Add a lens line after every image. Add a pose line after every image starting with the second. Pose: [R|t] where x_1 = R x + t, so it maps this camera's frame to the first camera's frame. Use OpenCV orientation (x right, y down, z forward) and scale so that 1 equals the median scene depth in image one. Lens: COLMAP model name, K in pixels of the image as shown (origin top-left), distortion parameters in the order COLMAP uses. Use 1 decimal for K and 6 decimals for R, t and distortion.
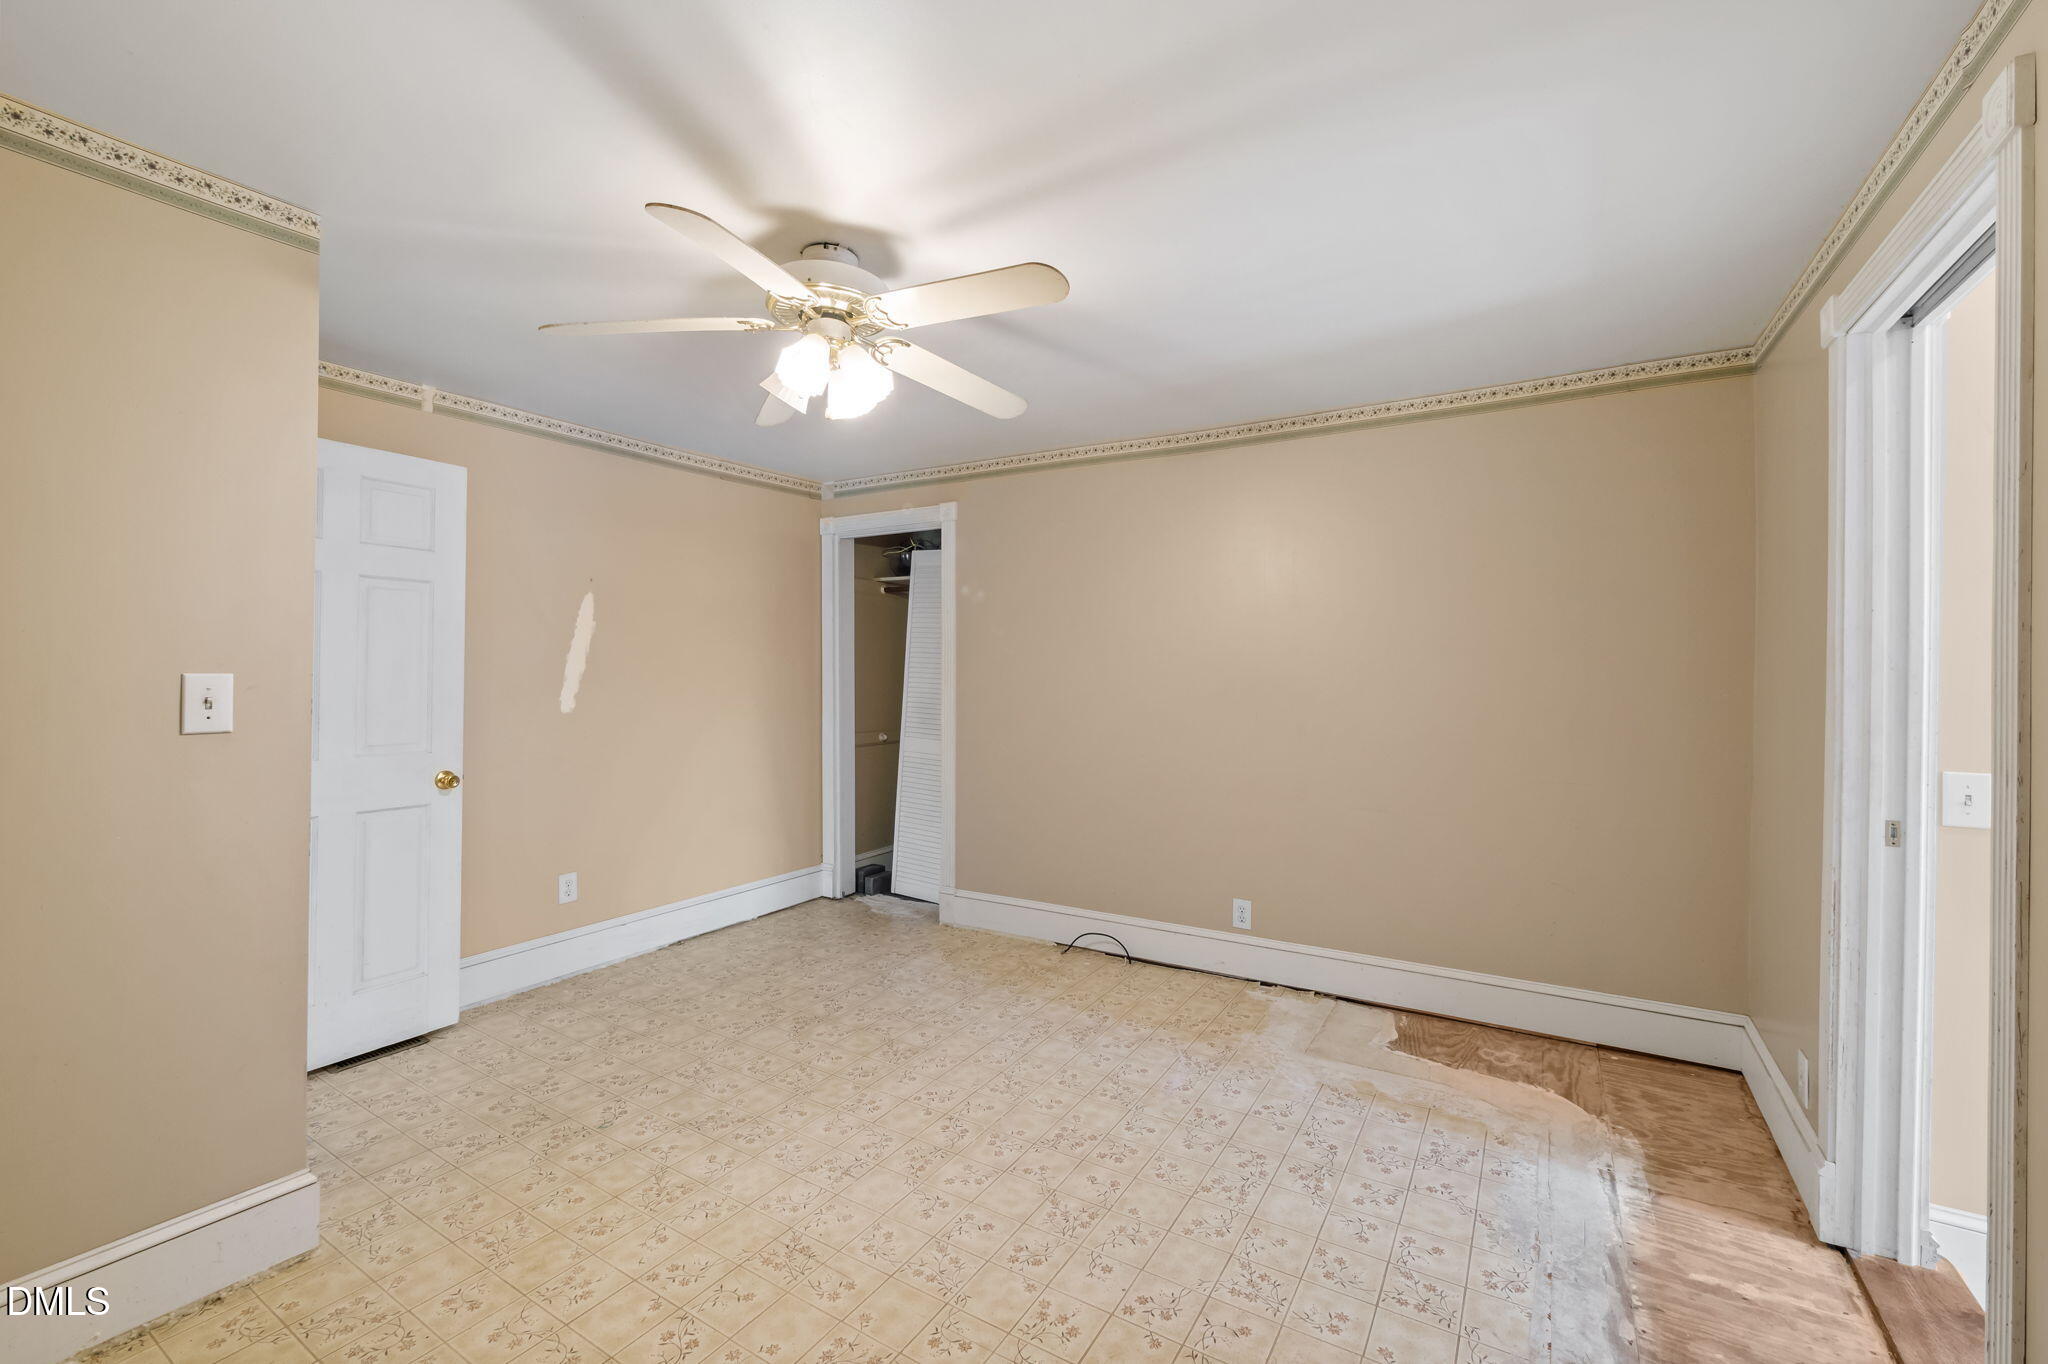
lens RADIAL K [[858.3, 0, 1024.2], [0, 858.3, 672.5], [0, 0, 1]] dist [-0.006394, -0.000157]
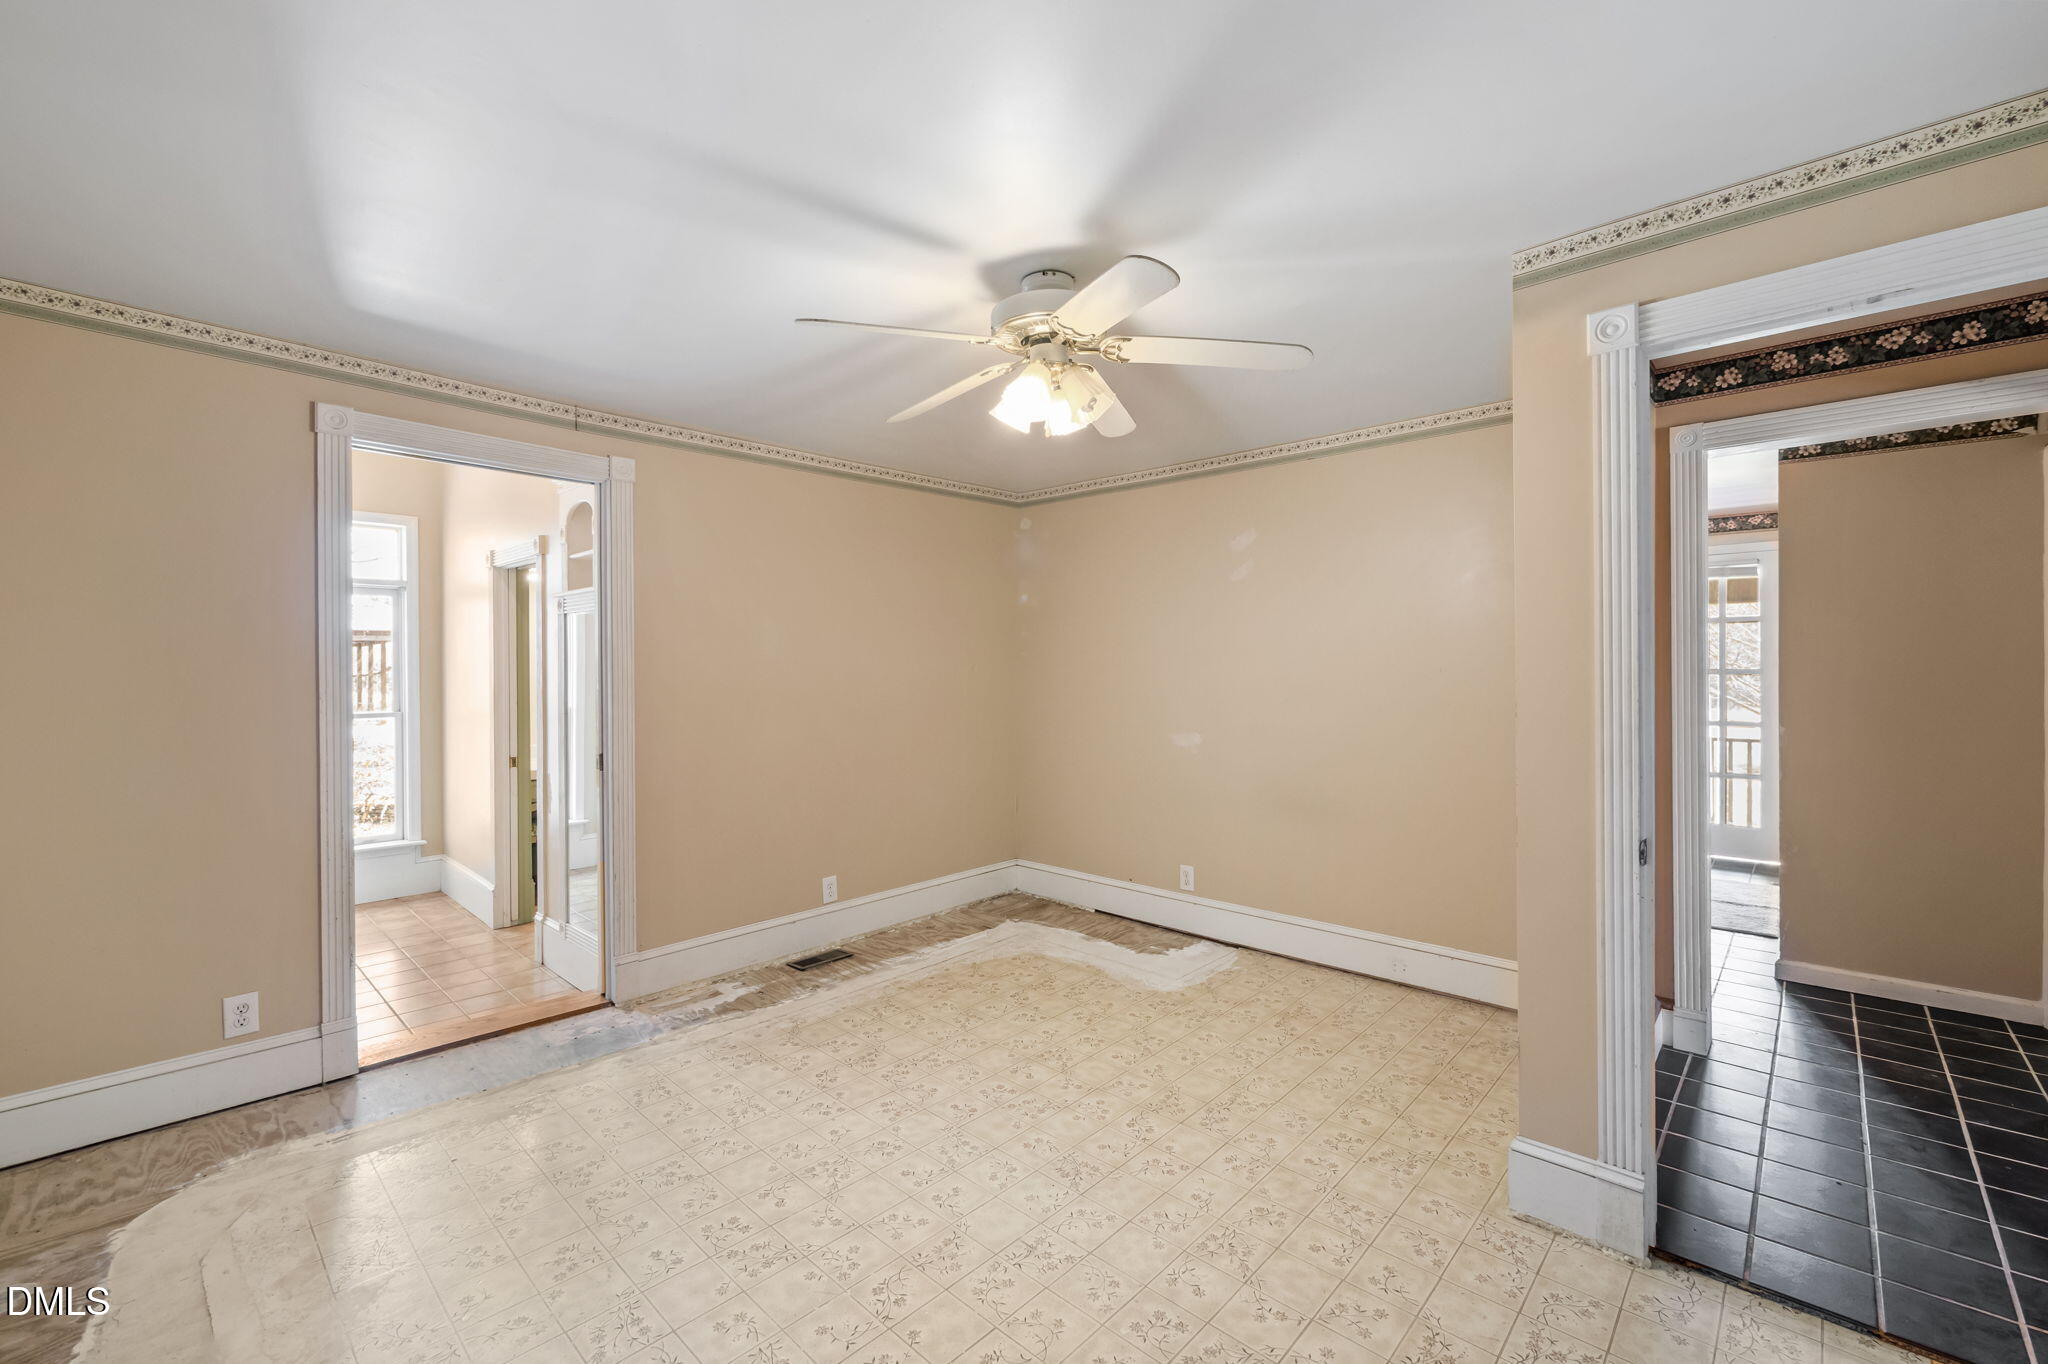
lens RADIAL K [[858.3, 0, 1023.1], [0, 858.3, 673.6], [0, 0, 1]] dist [-0.006394, -0.000157]
pose [[-0.979480, -0.003787, 0.201507, -0.379848], [-0.001844, 0.999950, 0.009829, -0.012673], [-0.201534, 0.009256, -0.979438, 1.884540]]
